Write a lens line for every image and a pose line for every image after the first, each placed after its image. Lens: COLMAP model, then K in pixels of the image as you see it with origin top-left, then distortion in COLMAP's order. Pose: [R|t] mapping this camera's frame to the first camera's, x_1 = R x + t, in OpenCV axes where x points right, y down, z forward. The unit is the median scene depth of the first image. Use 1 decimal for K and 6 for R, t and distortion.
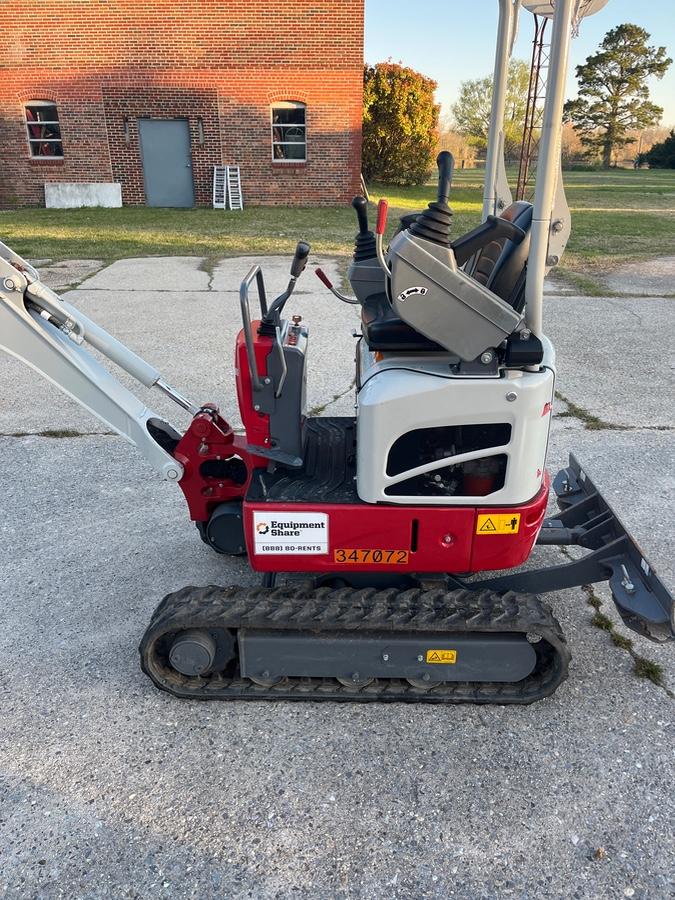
lens RADIAL K [[681.0, 0, 337.1], [0, 681.0, 430.6], [0, 0, 1]] dist [0.009571, -0.072211]
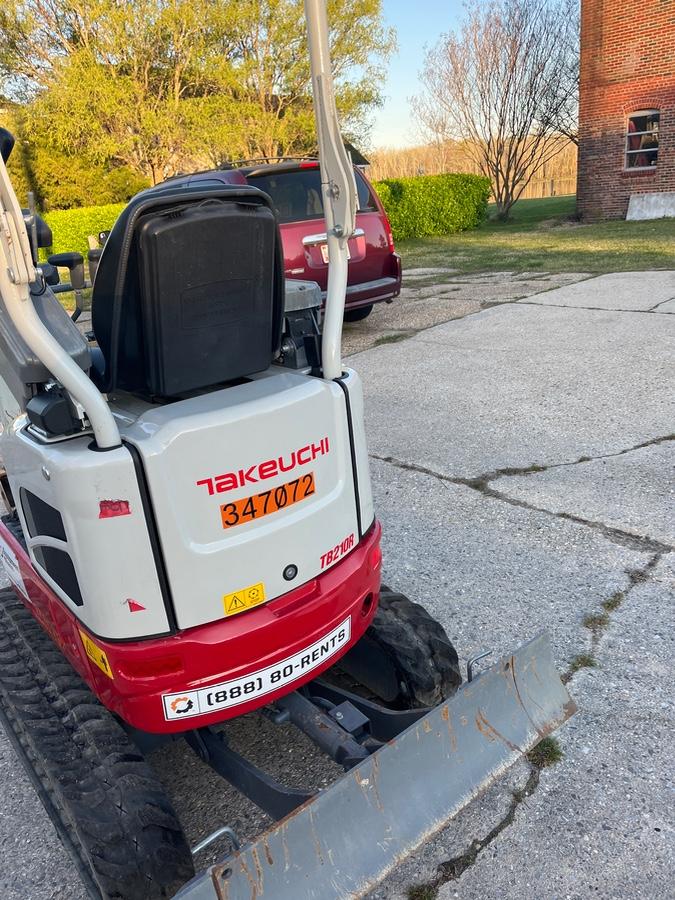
lens RADIAL K [[681.0, 0, 337.1], [0, 681.0, 430.6], [0, 0, 1]] dist [0.009571, -0.072211]
pose [[0.631852, 0.180747, -0.753720, 0.856684], [-0.194973, 0.978225, 0.071137, -0.177678], [0.750166, 0.102007, 0.653334, 0.699859]]
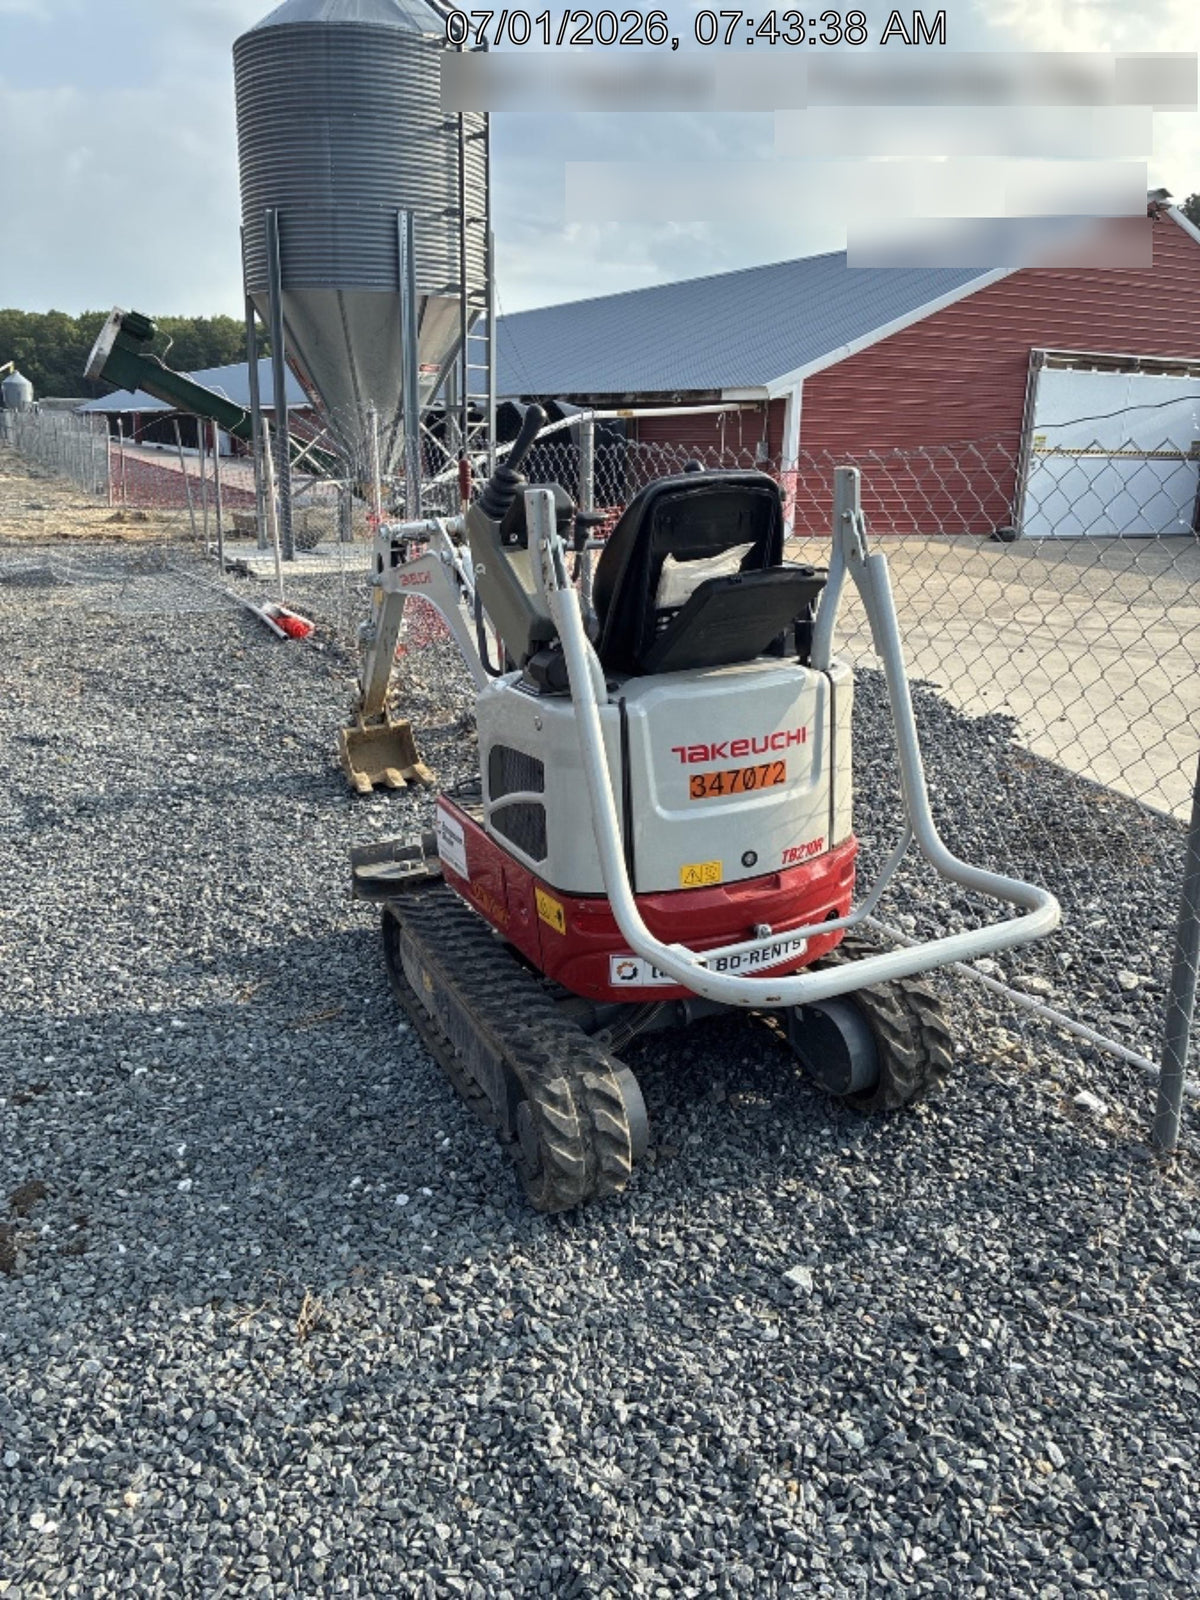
lens RADIAL K [[1191.6, 0, 611.1], [0, 1191.6, 798.9], [0, 0, 1]] dist [0.004007, -0.001506]
pose [[0.433448, 0.241624, -0.868182, 1.286980], [-0.291416, 0.949206, 0.118682, -0.135371], [0.852760, 0.201559, 0.481844, 0.429653]]
